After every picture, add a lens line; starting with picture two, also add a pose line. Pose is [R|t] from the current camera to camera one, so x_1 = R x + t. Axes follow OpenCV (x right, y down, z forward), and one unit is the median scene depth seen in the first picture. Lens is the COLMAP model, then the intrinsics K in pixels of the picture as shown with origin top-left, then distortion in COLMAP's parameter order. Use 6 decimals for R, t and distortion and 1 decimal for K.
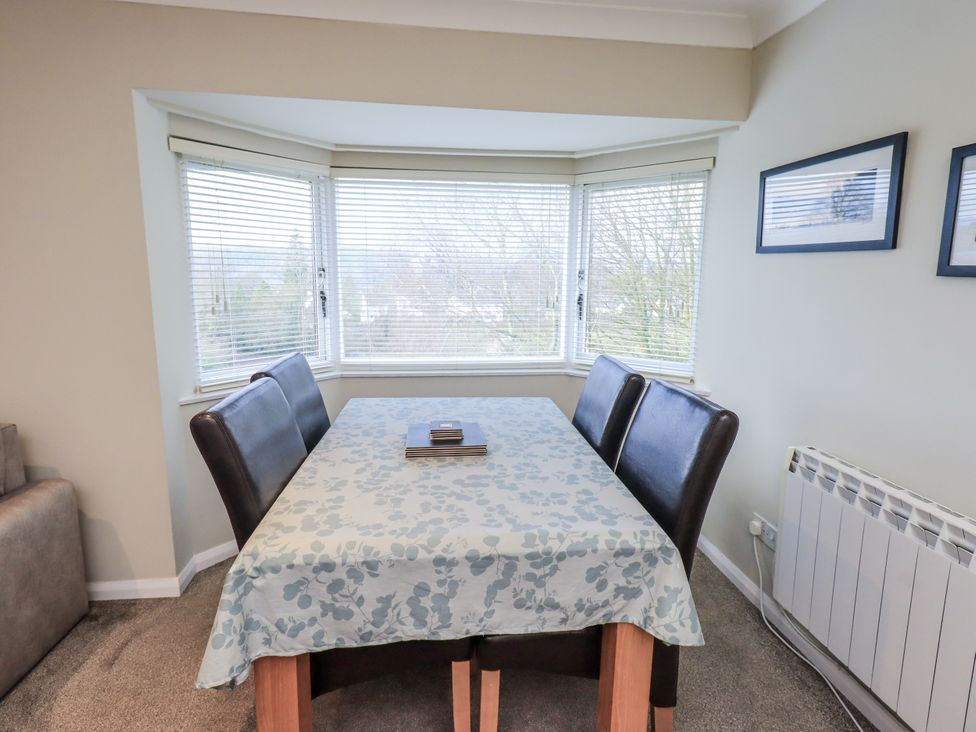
lens RADIAL K [[514.4, 0, 489.8], [0, 514.4, 354.8], [0, 0, 1]] dist [-0.003470, -0.000135]
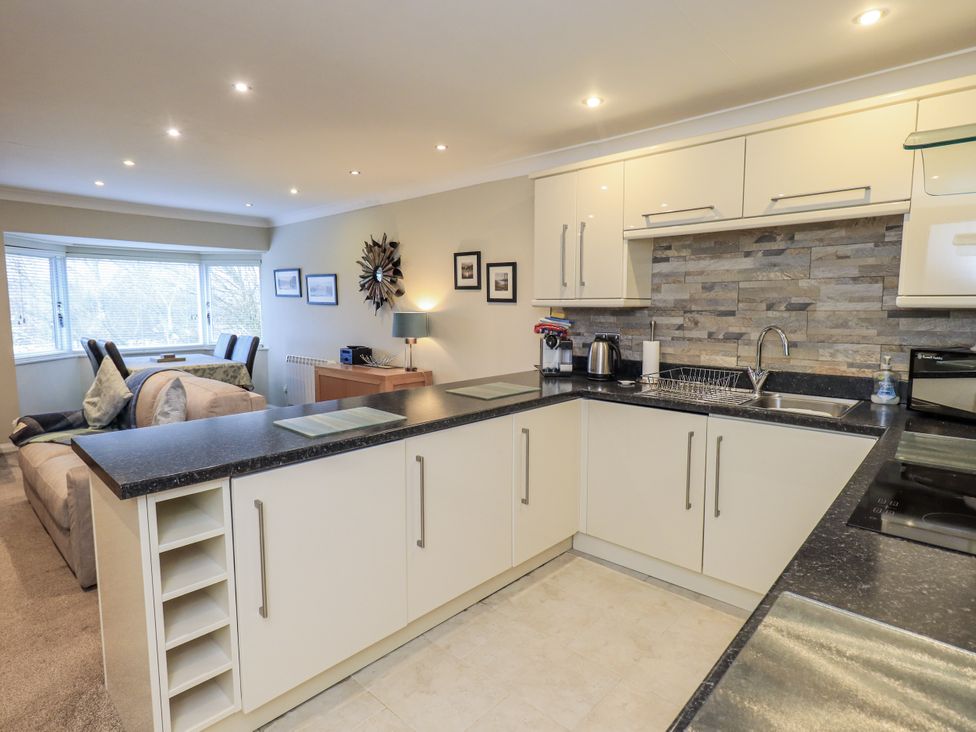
lens RADIAL K [[533.6, 0, 500.0], [0, 533.6, 355.3], [0, 0, 1]] dist [0.000895, 0.000489]
pose [[0.761576, -0.071967, 0.644067, -0.497737], [0.105116, 0.994373, -0.013185, 0.311531], [-0.639493, 0.077743, 0.764856, -2.131457]]
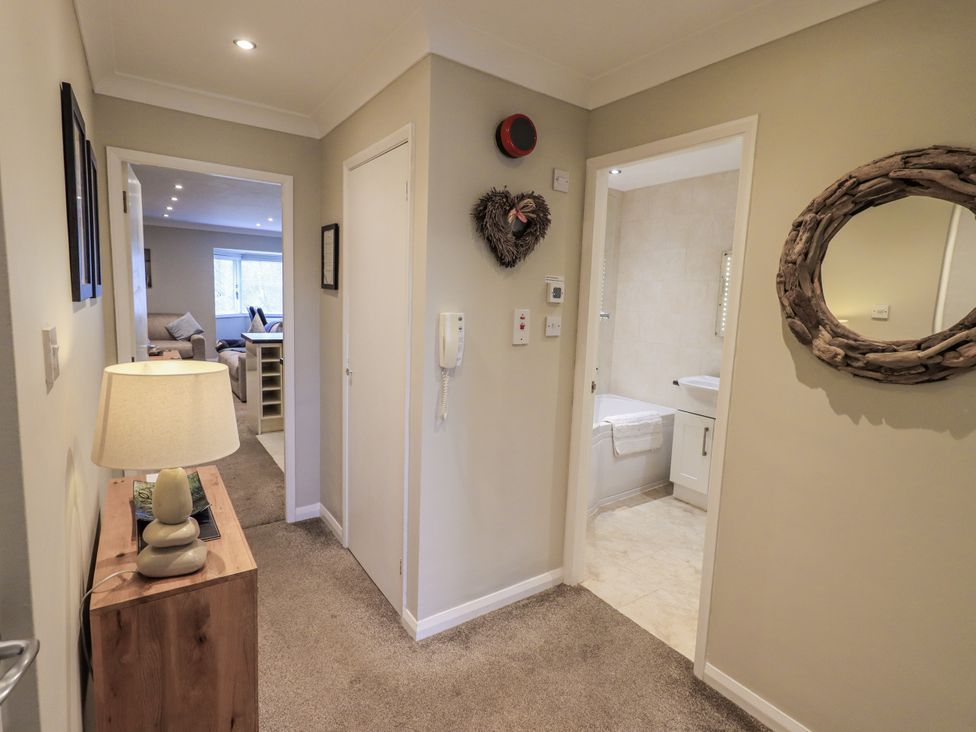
lens RADIAL K [[514.4, 0, 489.8], [0, 514.4, 354.8], [0, 0, 1]] dist [-0.003470, -0.000135]
pose [[0.887715, -0.027866, 0.459550, -0.559173], [0.037656, 0.999217, -0.012148, 0.538296], [-0.458851, 0.028089, 0.888069, -3.774767]]
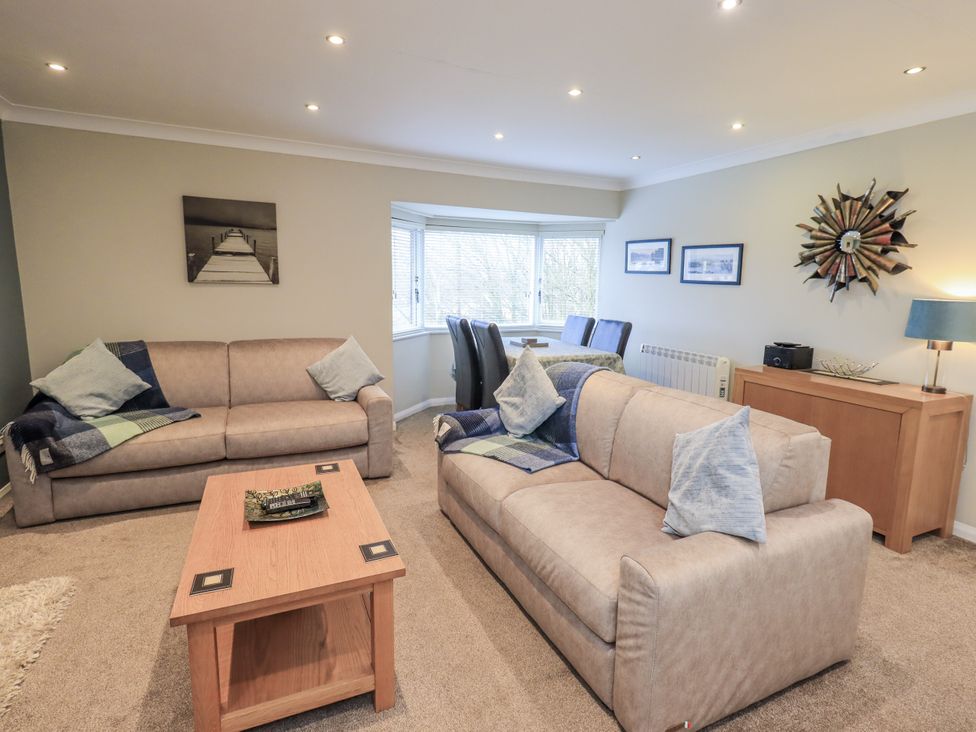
lens RADIAL K [[514.4, 0, 489.8], [0, 514.4, 354.8], [0, 0, 1]] dist [-0.003470, -0.000135]
pose [[0.954387, -0.038112, 0.296129, -0.857685], [0.038955, 0.999236, 0.003055, 0.165300], [-0.296019, 0.008620, 0.955143, -1.183463]]
